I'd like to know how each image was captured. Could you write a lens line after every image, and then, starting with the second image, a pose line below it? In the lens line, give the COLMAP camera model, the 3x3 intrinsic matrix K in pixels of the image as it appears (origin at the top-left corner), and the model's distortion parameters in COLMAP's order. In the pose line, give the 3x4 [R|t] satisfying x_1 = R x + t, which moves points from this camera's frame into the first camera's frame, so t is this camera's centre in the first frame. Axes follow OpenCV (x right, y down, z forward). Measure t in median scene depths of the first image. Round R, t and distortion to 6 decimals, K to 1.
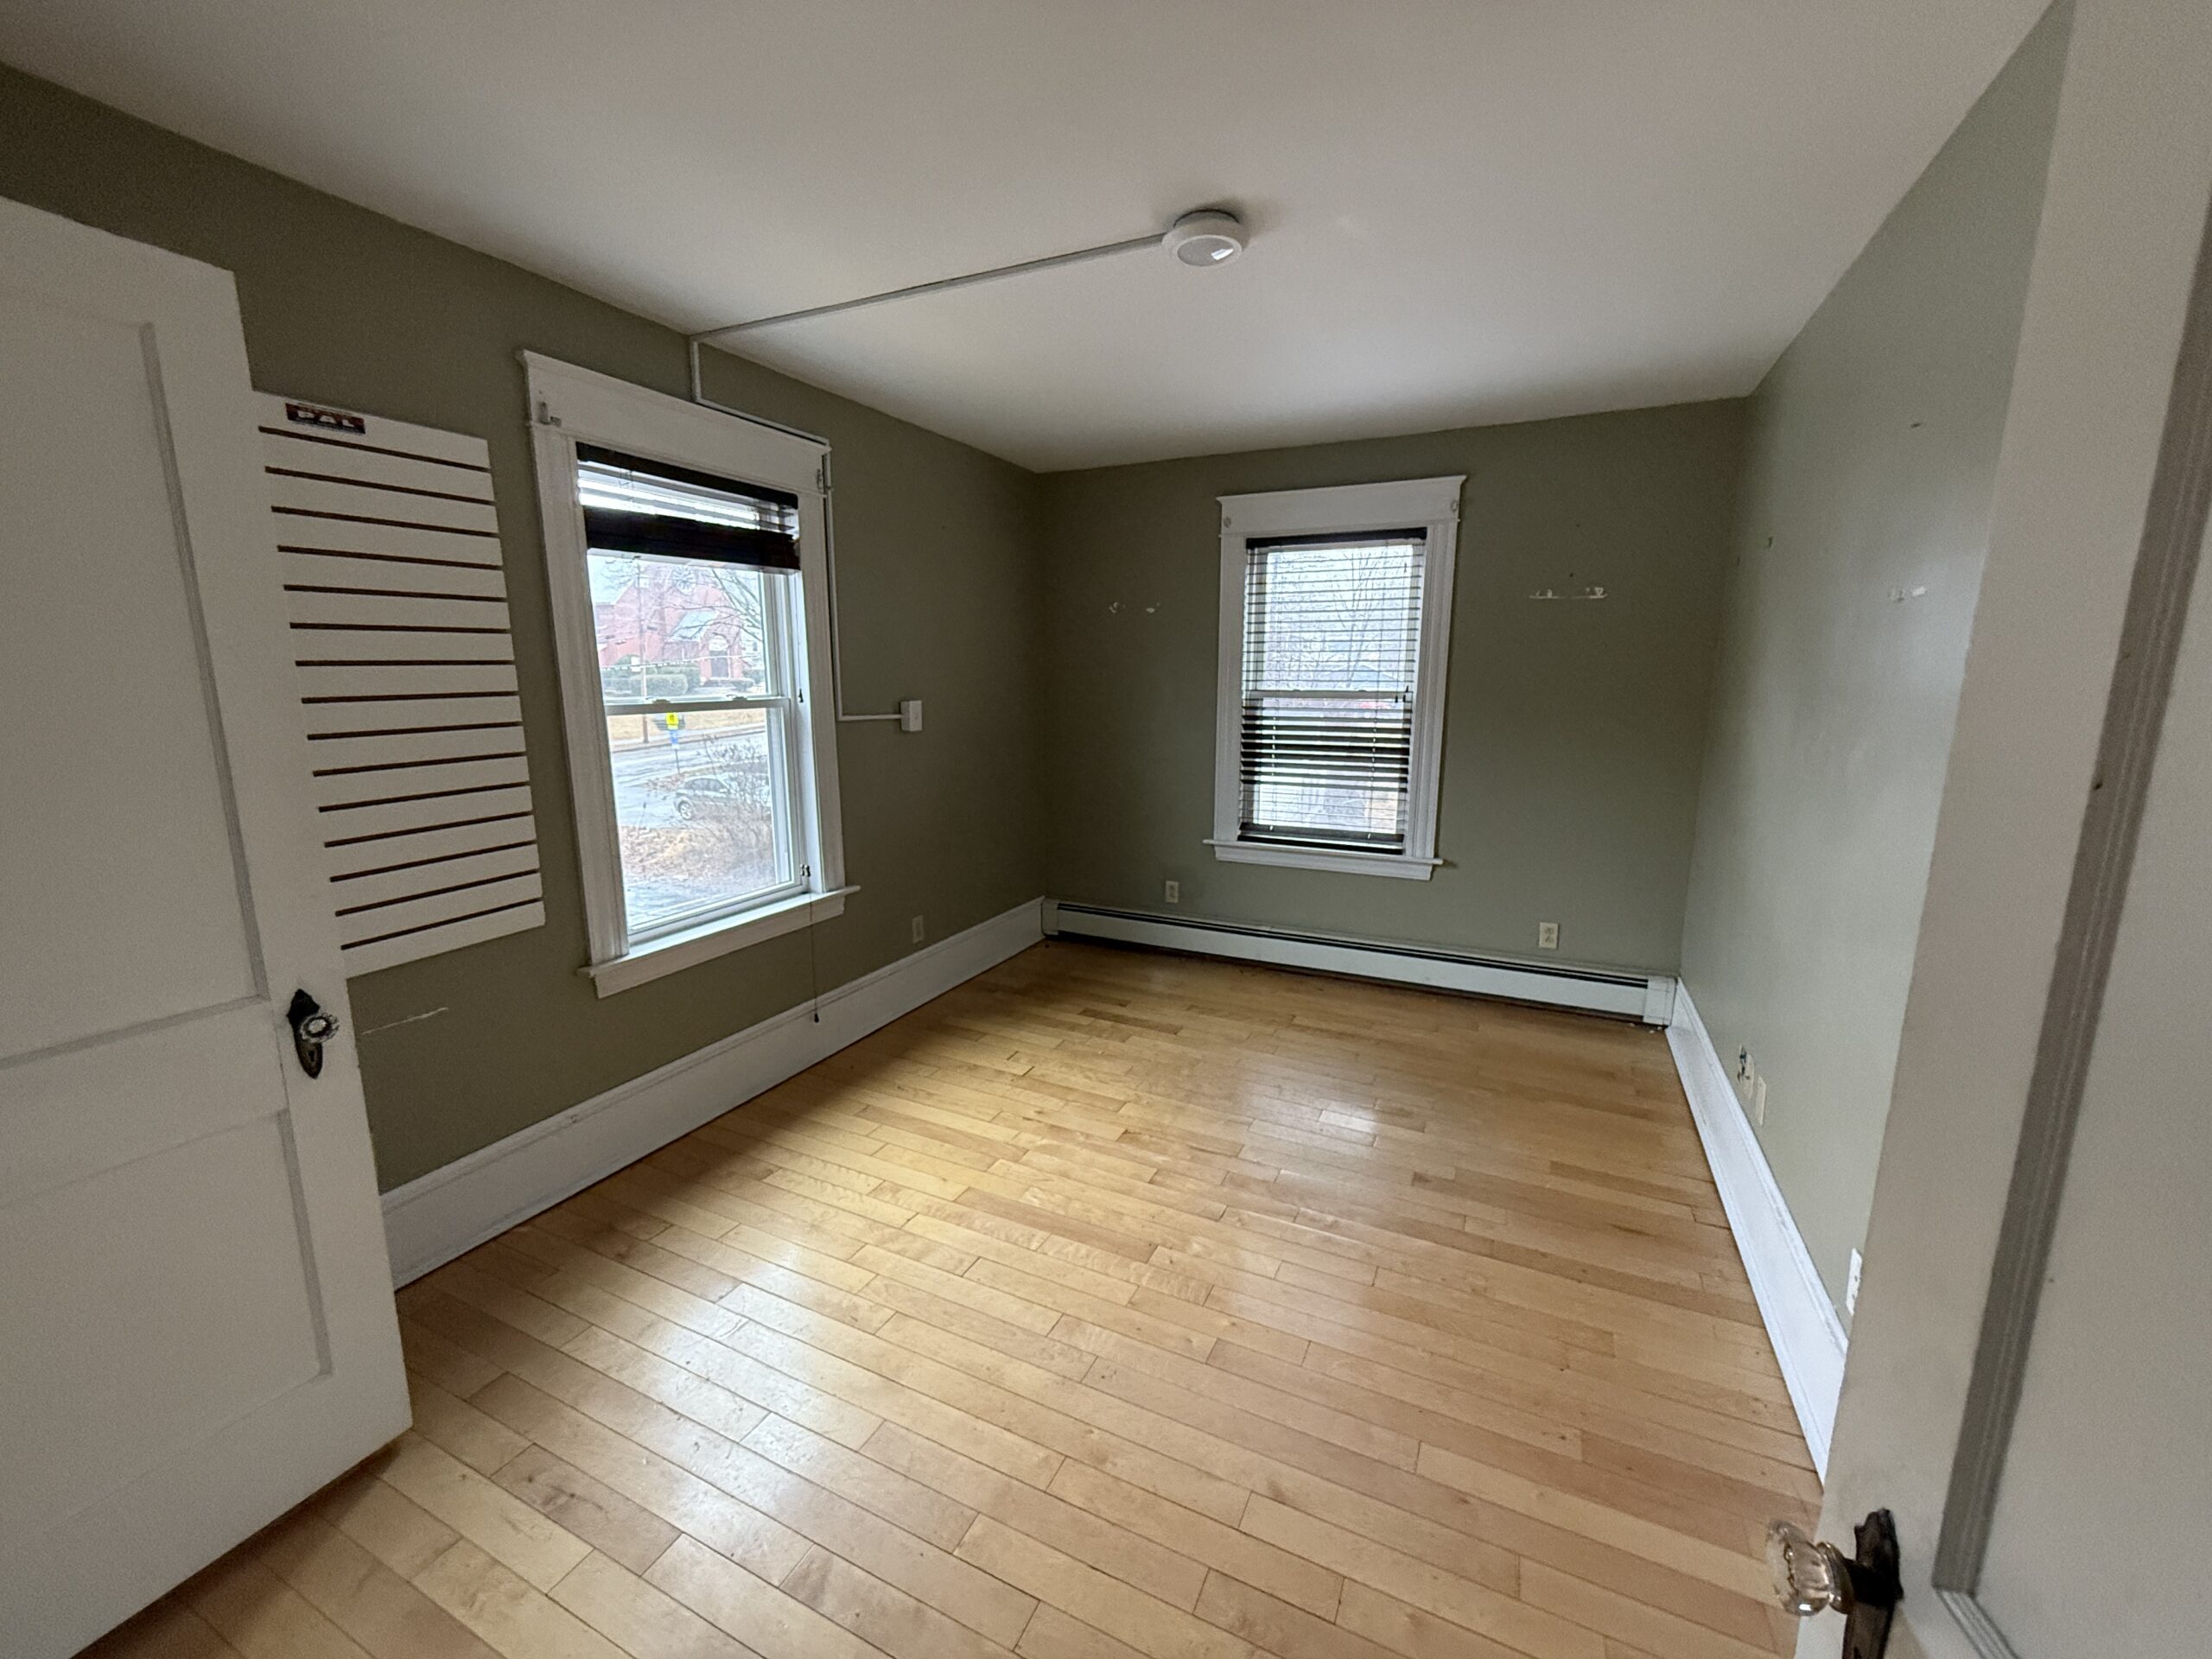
lens RADIAL K [[887.4, 0, 1097.4], [0, 887.4, 831.4], [0, 0, 1]] dist [-0.001639, 0.000802]
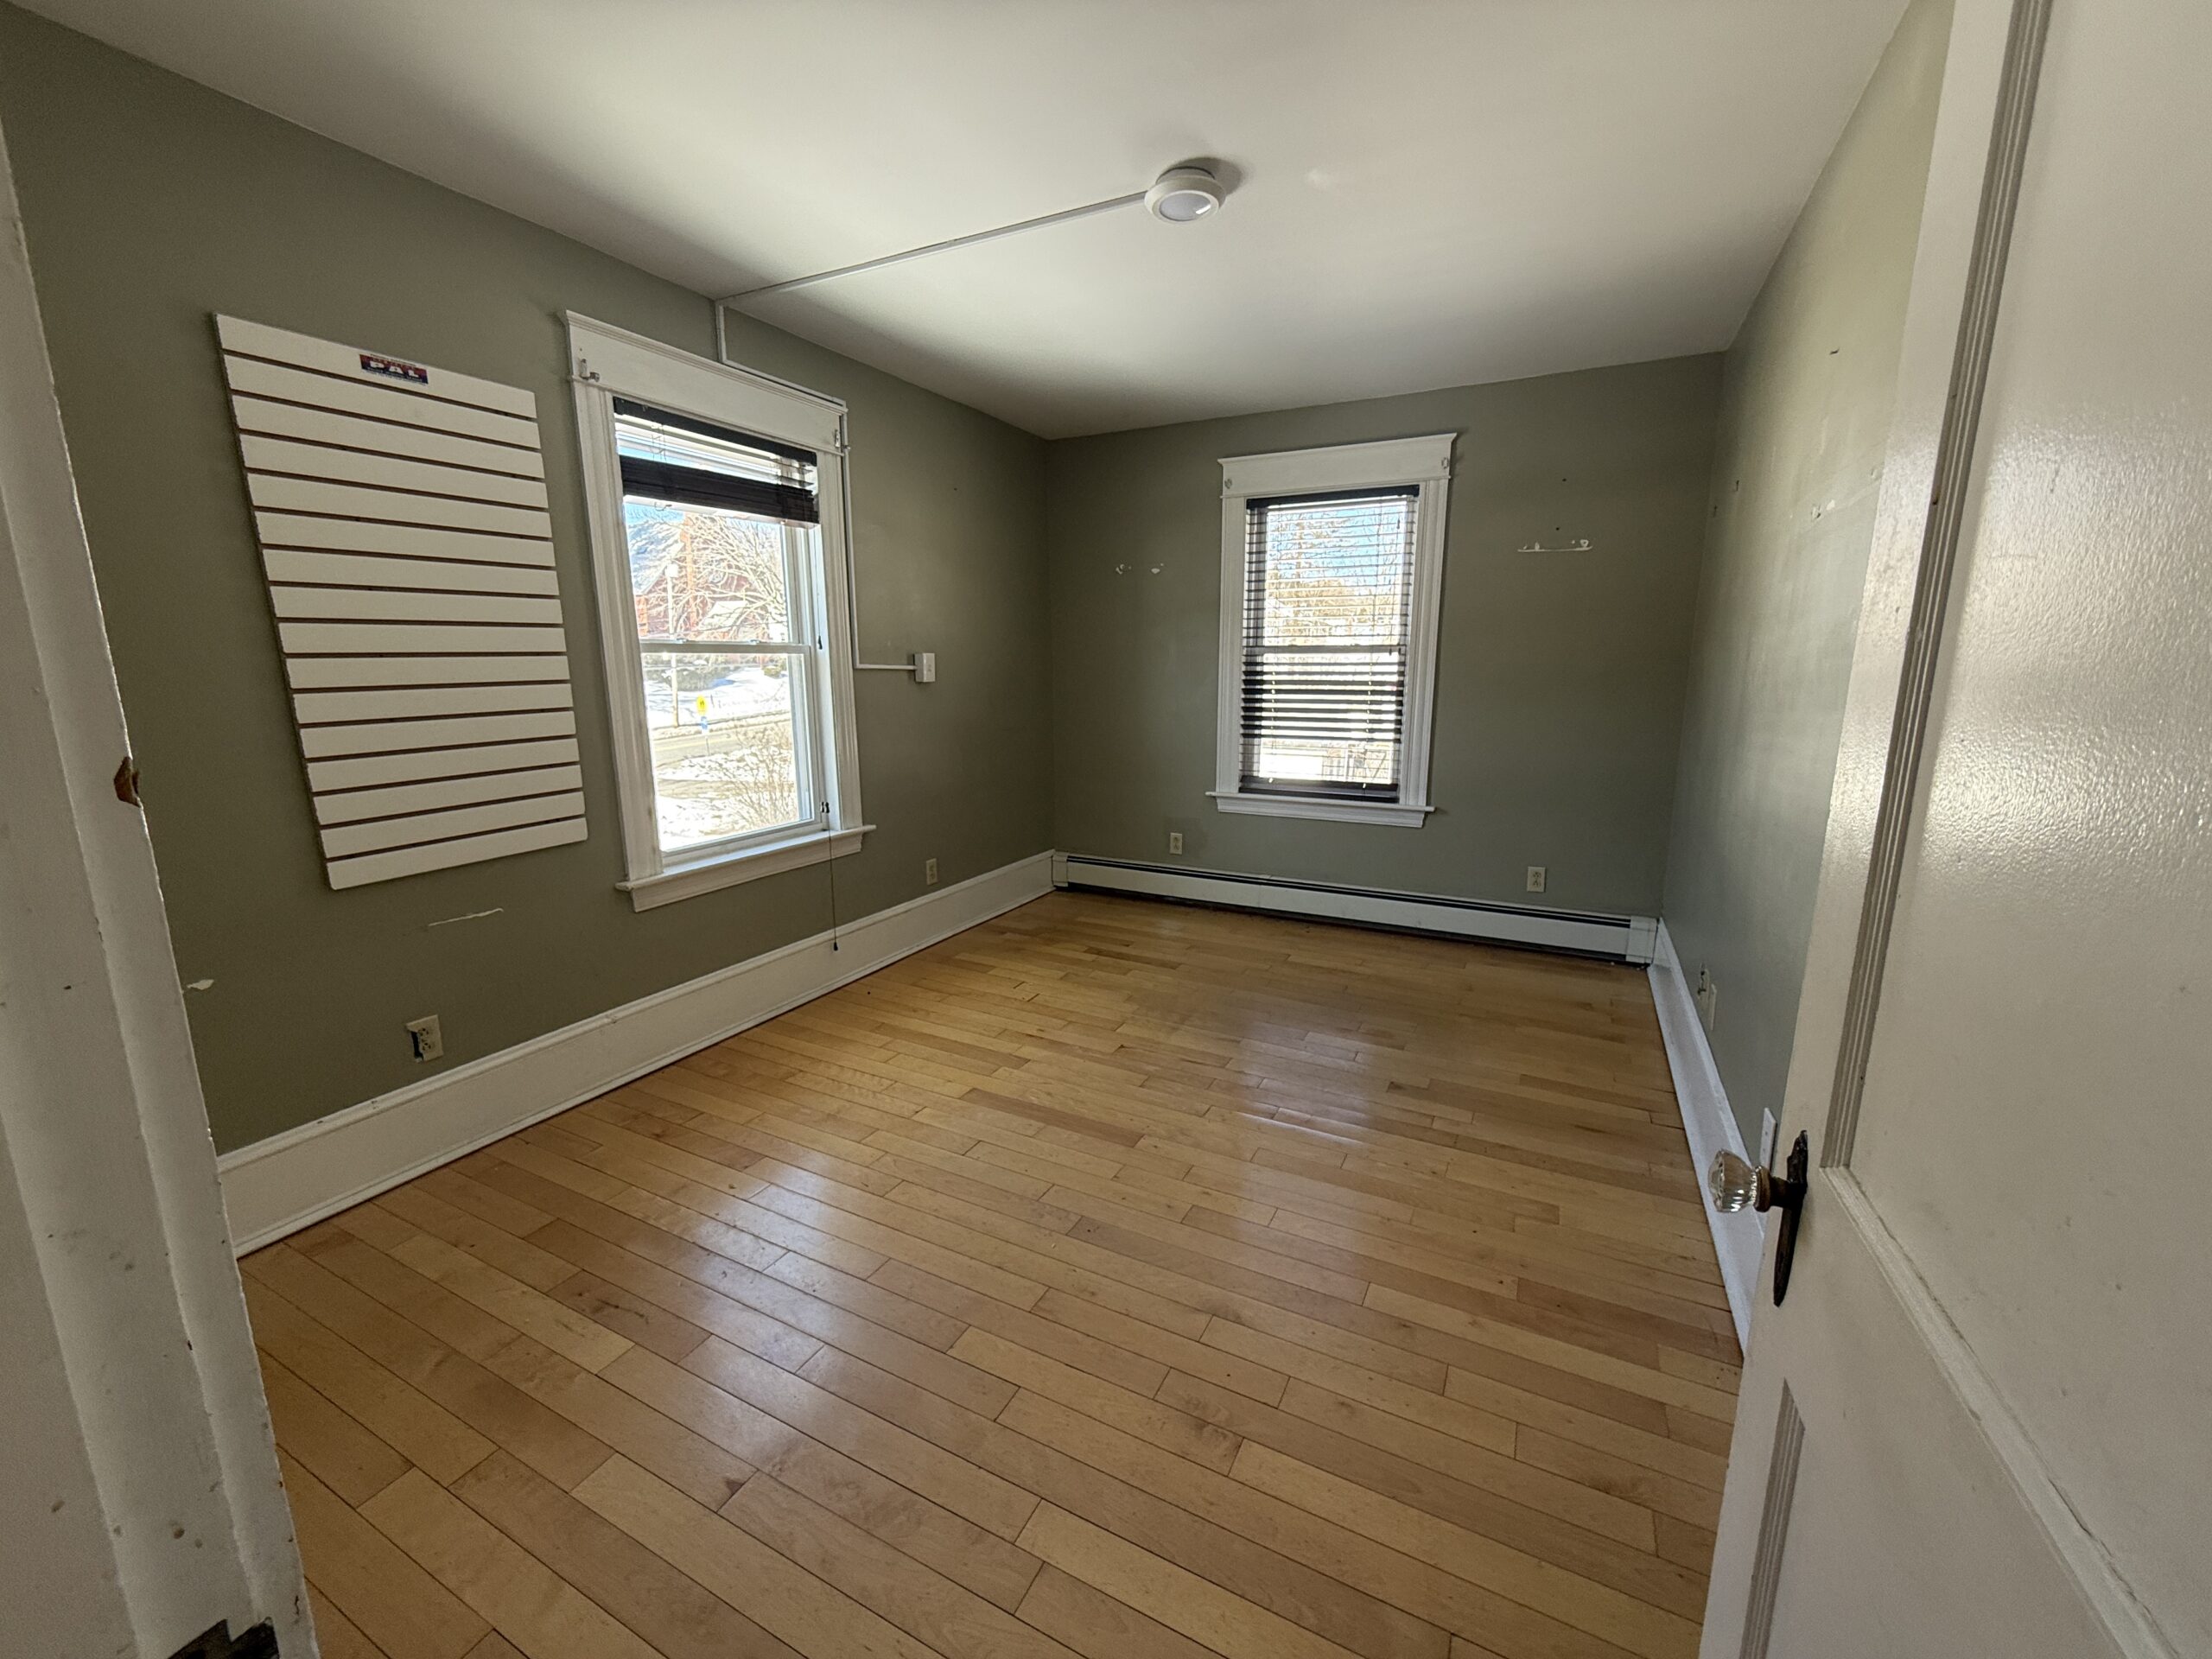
lens RADIAL K [[887.4, 0, 1098.1], [0, 887.4, 833.1], [0, 0, 1]] dist [-0.001639, 0.000802]
pose [[0.999627, 0.002288, -0.027204, 0.035069], [-0.001965, 0.999927, 0.011912, 0.074306], [0.027229, -0.011854, 0.999559, -0.071579]]
